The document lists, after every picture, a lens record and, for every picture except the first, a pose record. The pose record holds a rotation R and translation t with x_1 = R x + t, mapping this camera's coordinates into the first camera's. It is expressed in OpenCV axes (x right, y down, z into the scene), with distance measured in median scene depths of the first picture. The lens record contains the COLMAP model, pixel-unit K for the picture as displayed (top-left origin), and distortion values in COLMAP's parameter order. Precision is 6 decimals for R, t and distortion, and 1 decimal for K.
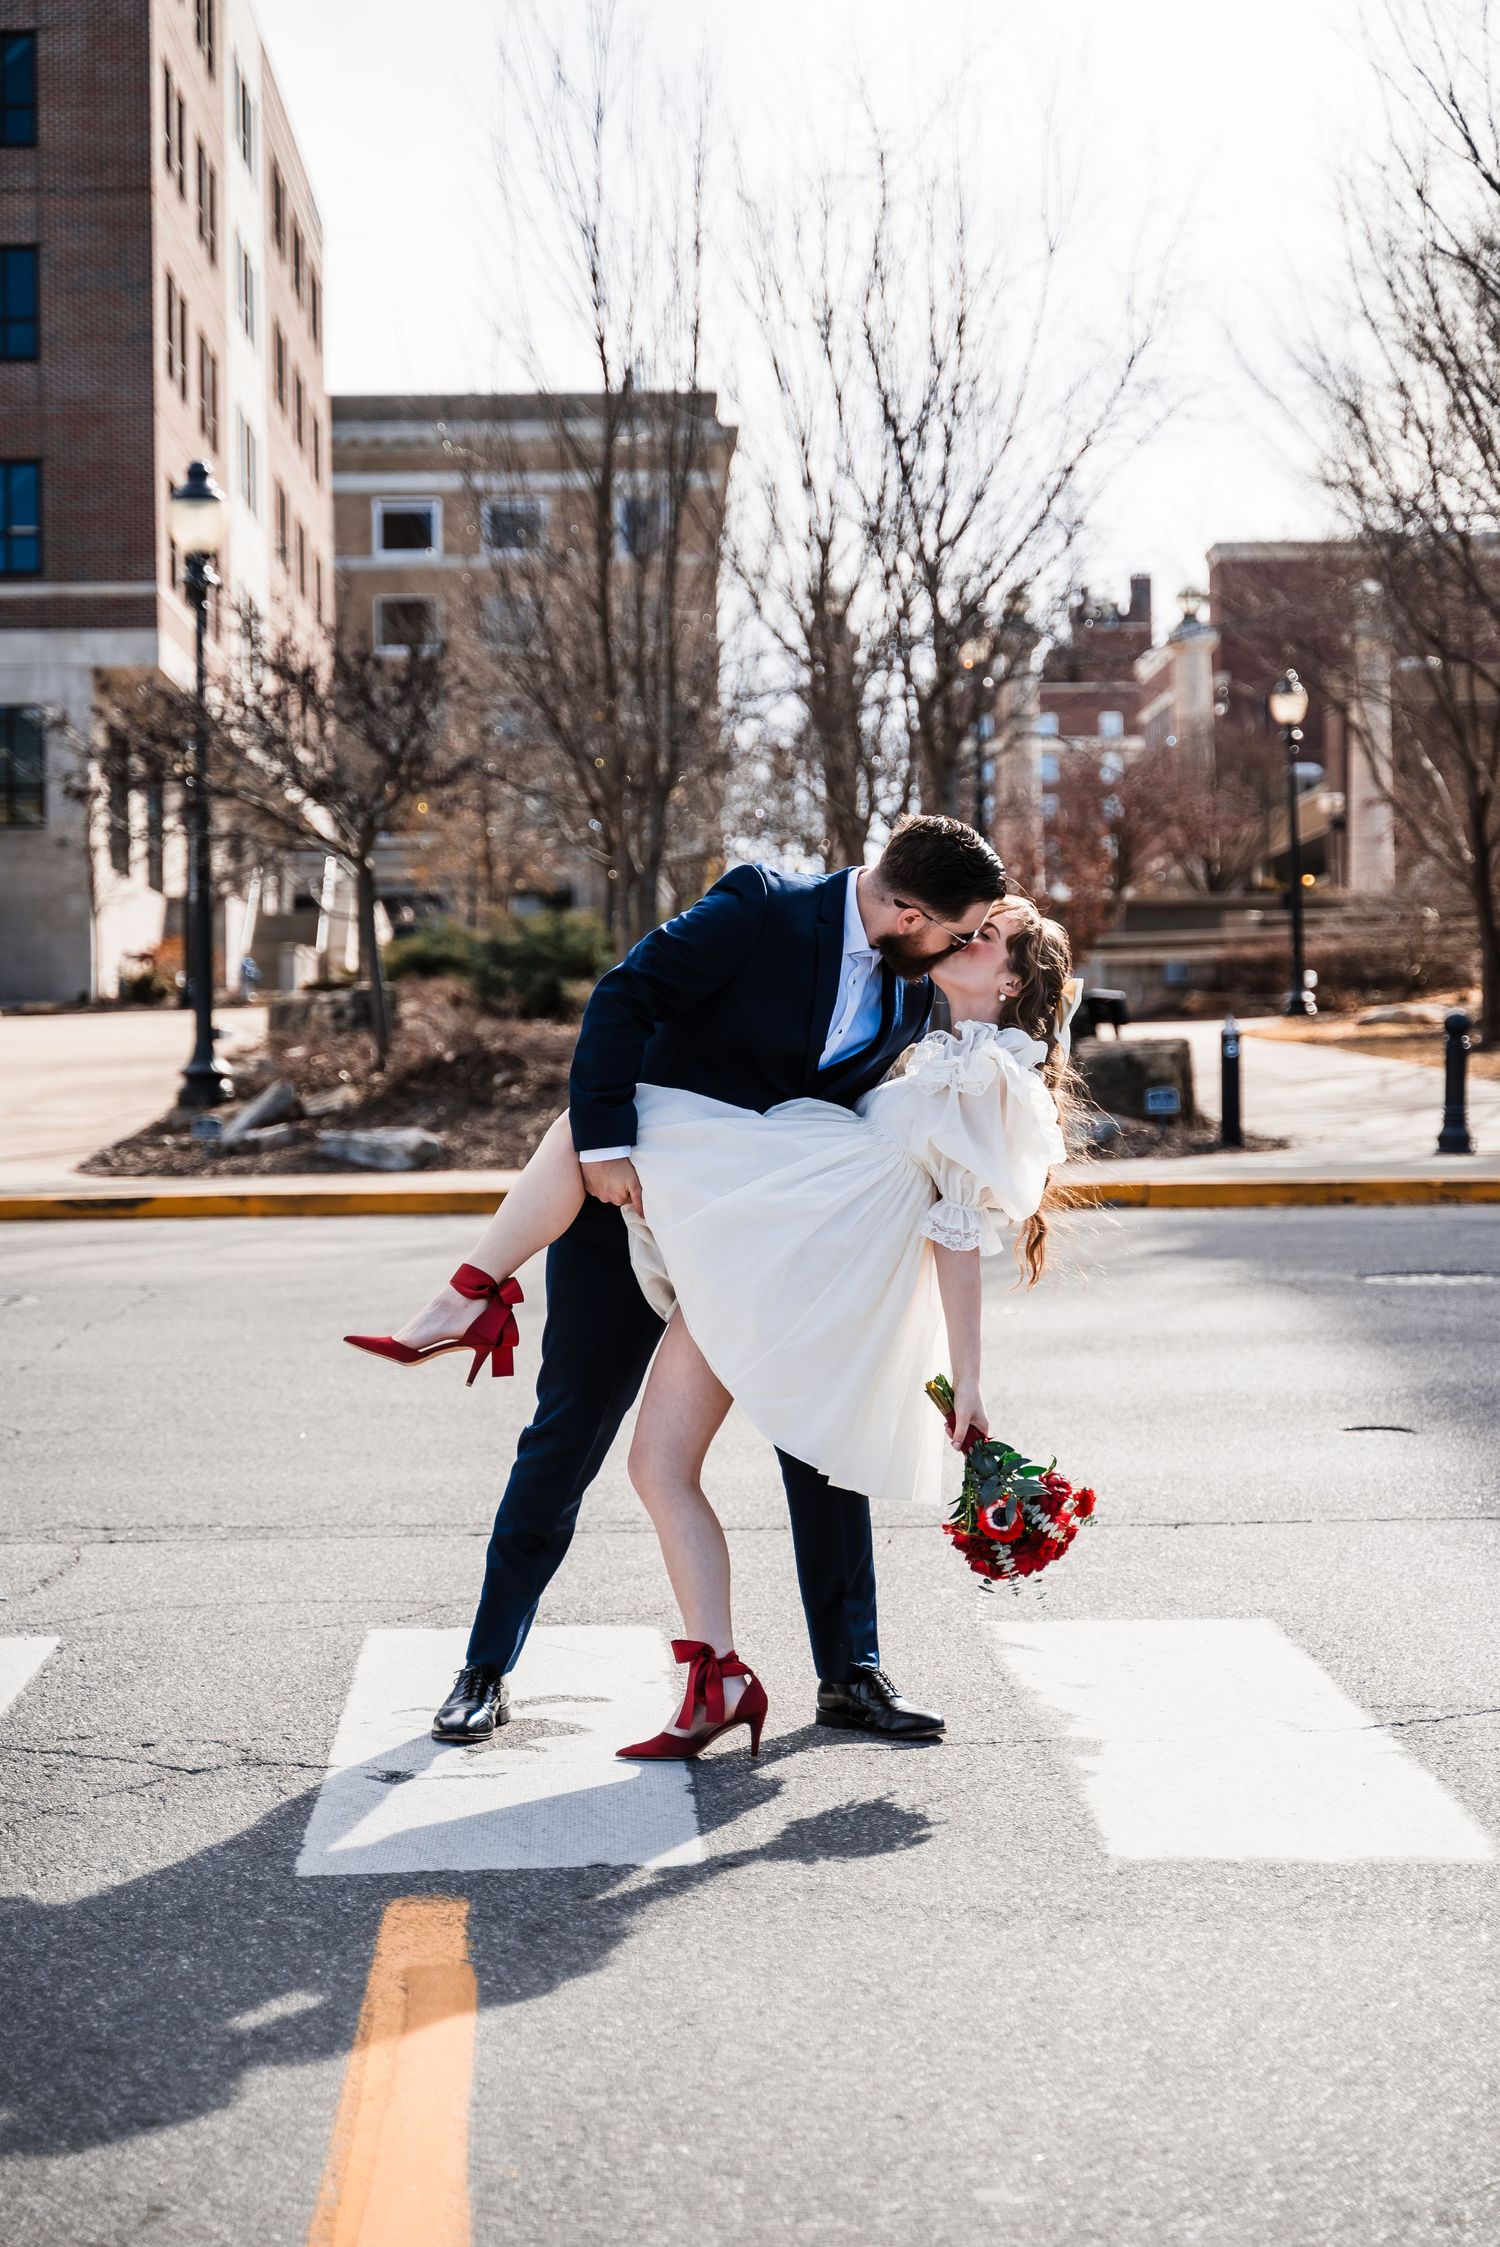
lens RADIAL K [[5052.6, 0, 750.0], [0, 5052.6, 1123.5], [0, 0, 1]] dist [-0.067030, -0.332462]
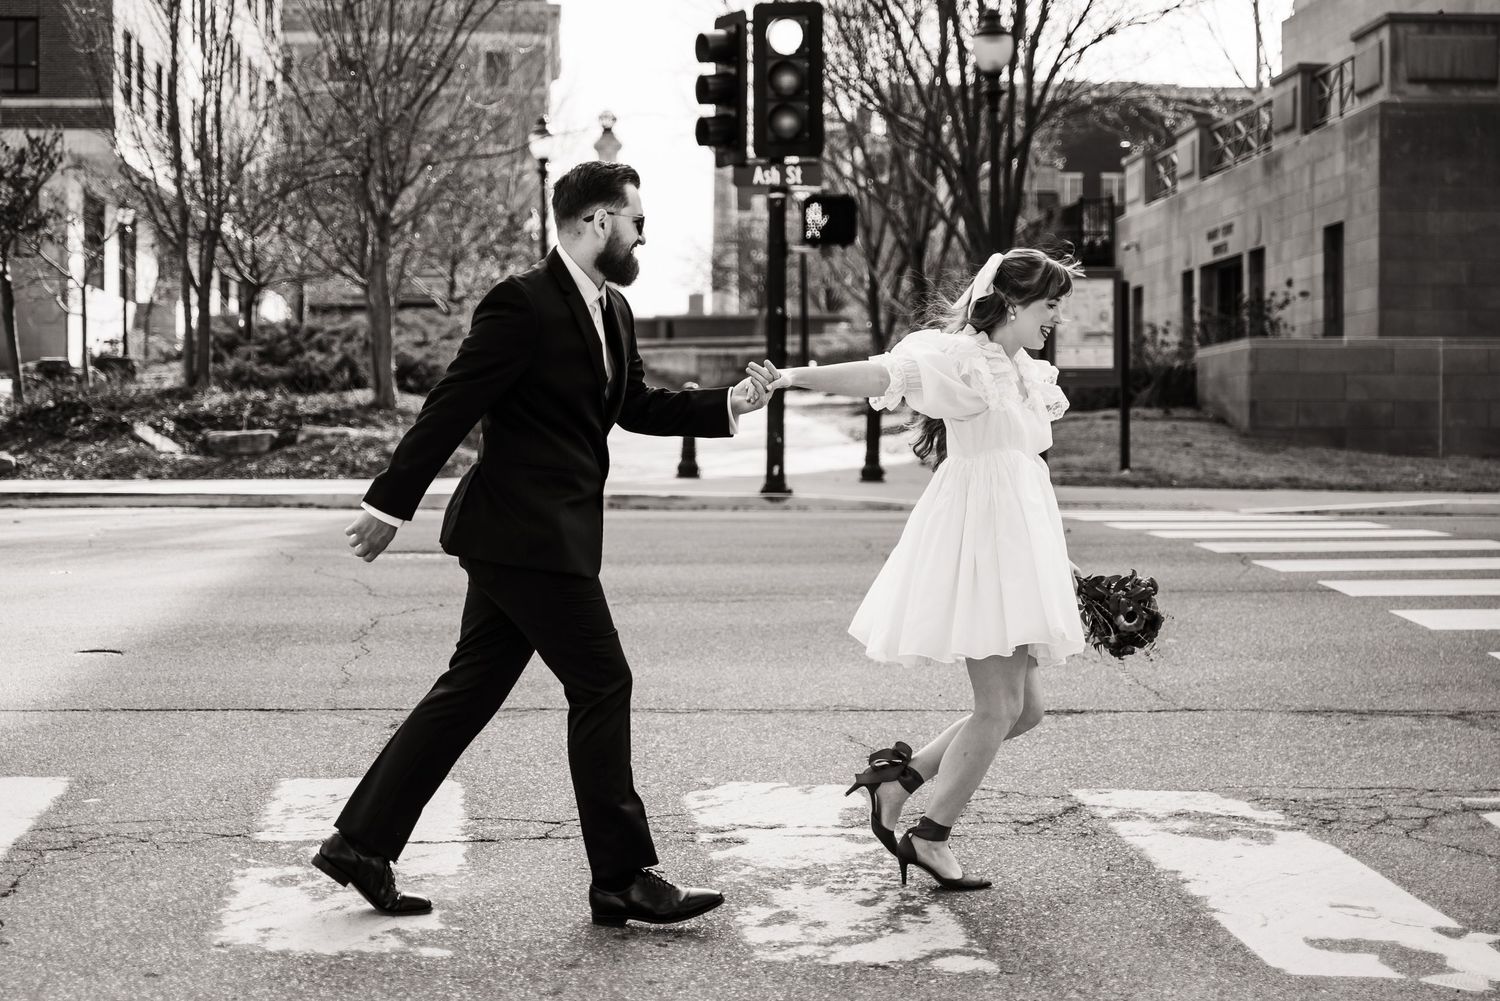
lens RADIAL K [[3238.0, 0, 750.0], [0, 3238.0, 500.5], [0, 0, 1]] dist [0.012510, -0.156600]
pose [[0.999853, 0.014088, 0.009749, 0.148778], [-0.014212, 0.999818, 0.012714, 0.000165], [-0.009568, -0.012850, 0.999872, 0.015403]]
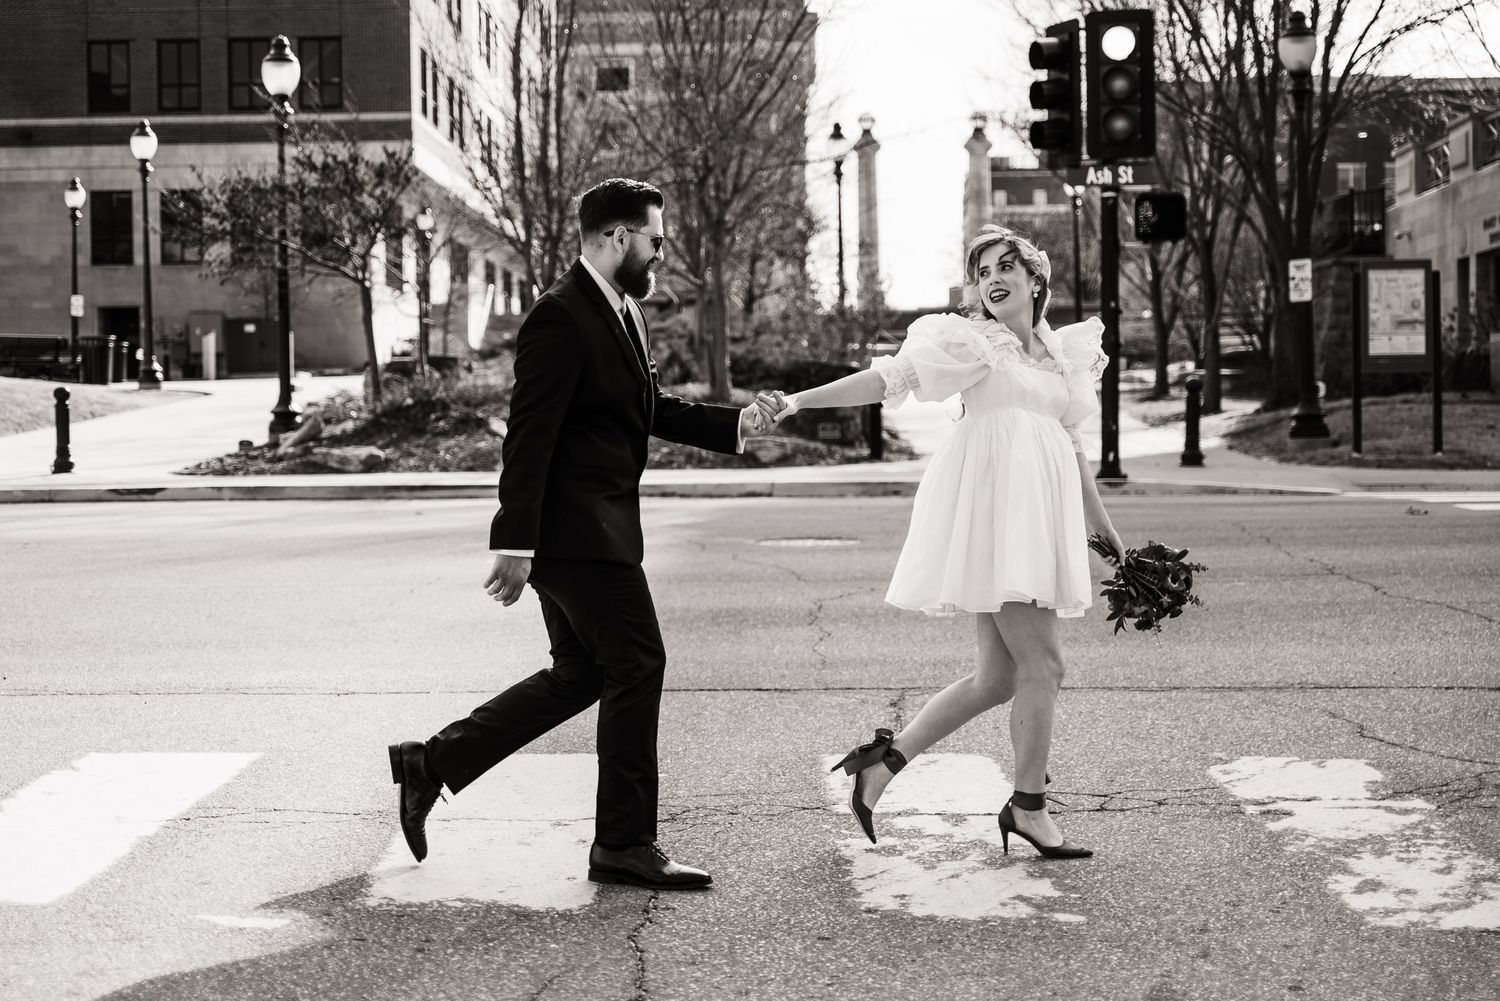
lens RADIAL K [[3089.0, 0, 702.3], [0, 3089.0, 499.5], [0, 0, 1]] dist [0.006472, -0.121076]
pose [[0.997113, 0.004222, -0.075812, 0.115145], [-0.002816, 0.999822, 0.018641, -0.000810], [0.075878, -0.018374, 0.996948, 0.008058]]
